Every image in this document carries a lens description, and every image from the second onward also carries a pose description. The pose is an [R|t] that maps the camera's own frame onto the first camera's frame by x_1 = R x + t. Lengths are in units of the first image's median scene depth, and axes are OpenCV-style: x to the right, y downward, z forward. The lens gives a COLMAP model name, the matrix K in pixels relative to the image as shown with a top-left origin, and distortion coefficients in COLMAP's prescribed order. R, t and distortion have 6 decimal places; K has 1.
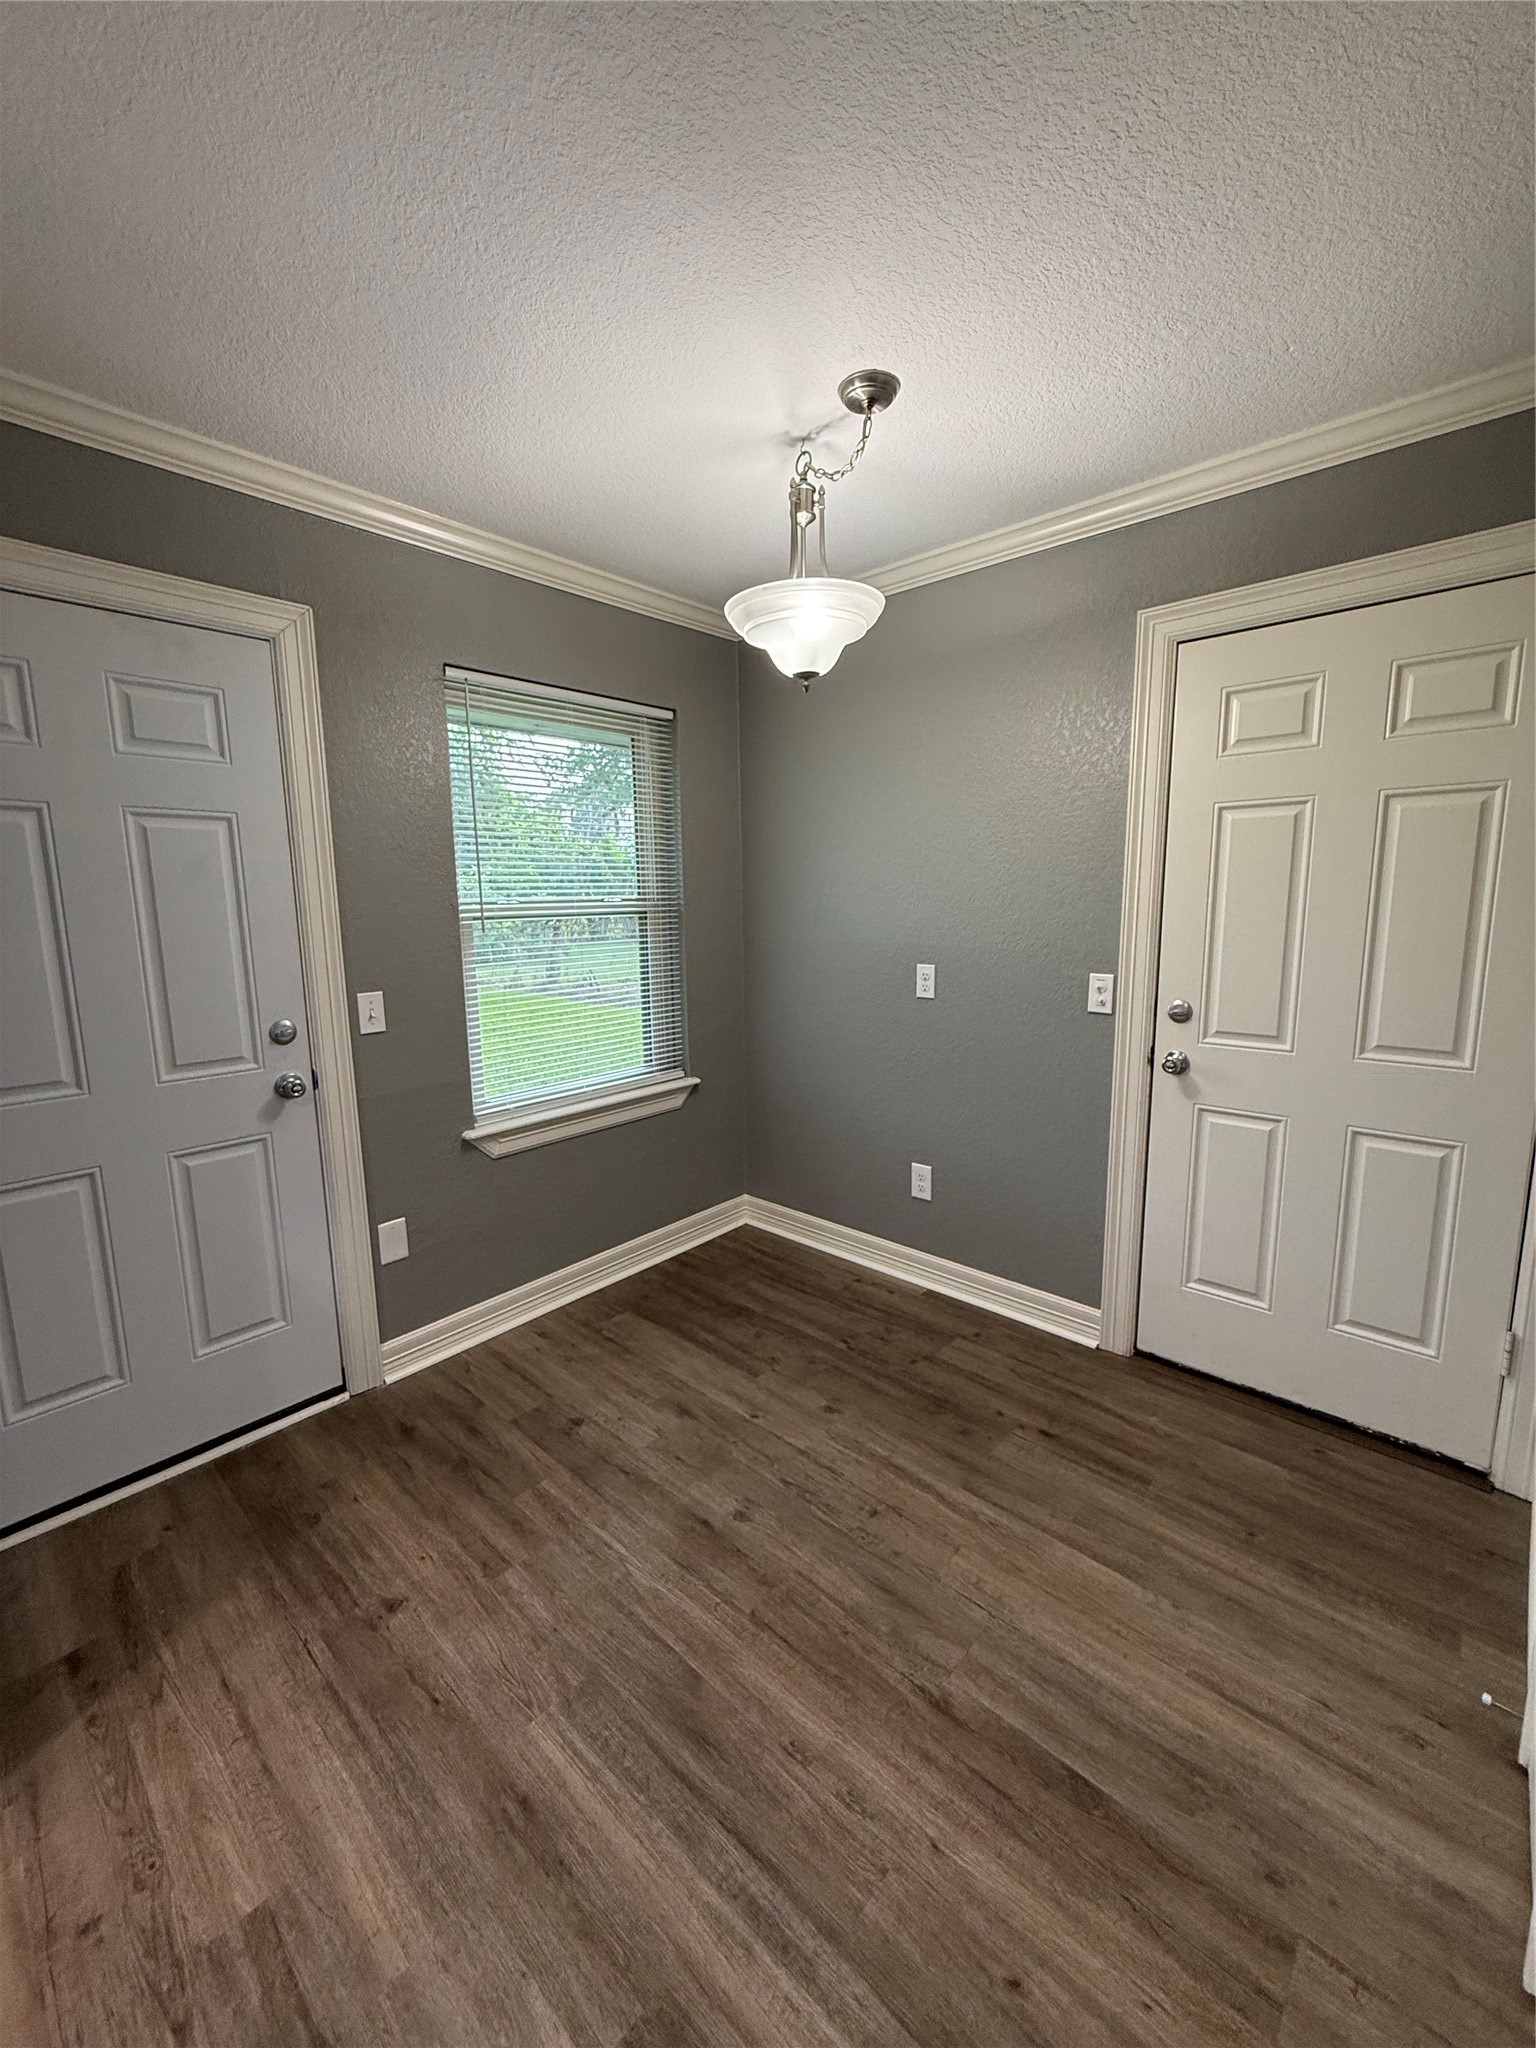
lens RADIAL K [[816.8, 0, 771.3], [0, 816.8, 1015.5], [0, 0, 1]] dist [0.000547, -0.000167]
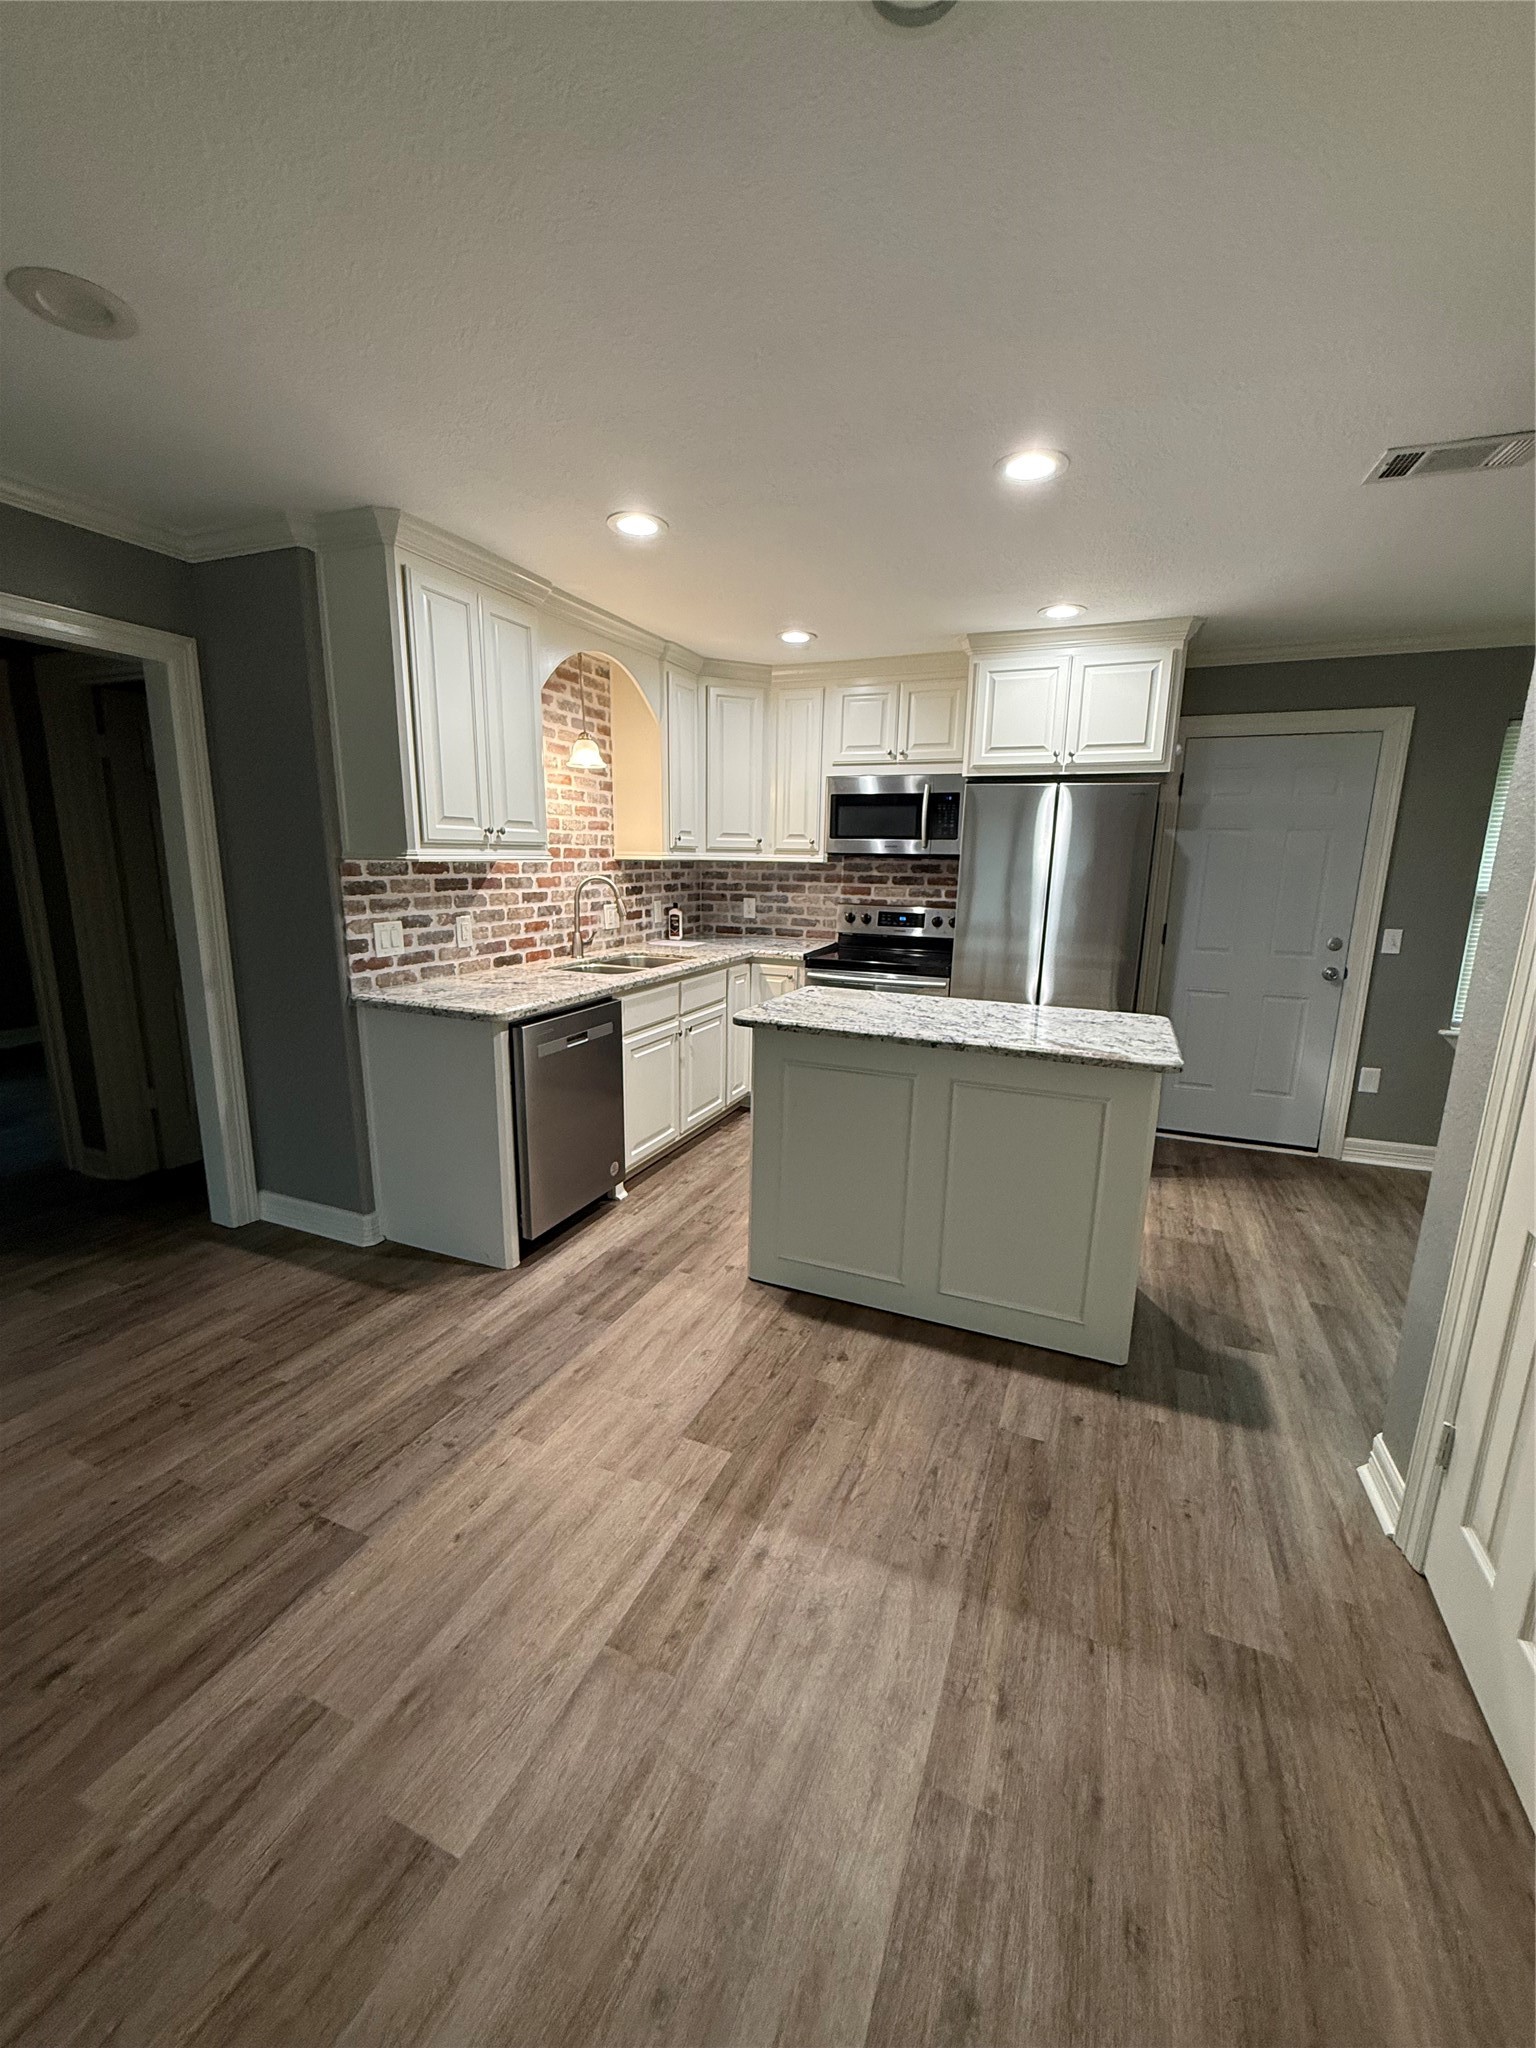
lens RADIAL K [[816.8, 0, 768.1], [0, 816.8, 1019.4], [0, 0, 1]] dist [0.000547, -0.000167]
pose [[0.332887, 0.203385, -0.920772, 0.873976], [-0.163764, 0.974094, 0.155957, 0.131322], [0.928637, 0.098873, 0.357570, -1.022839]]
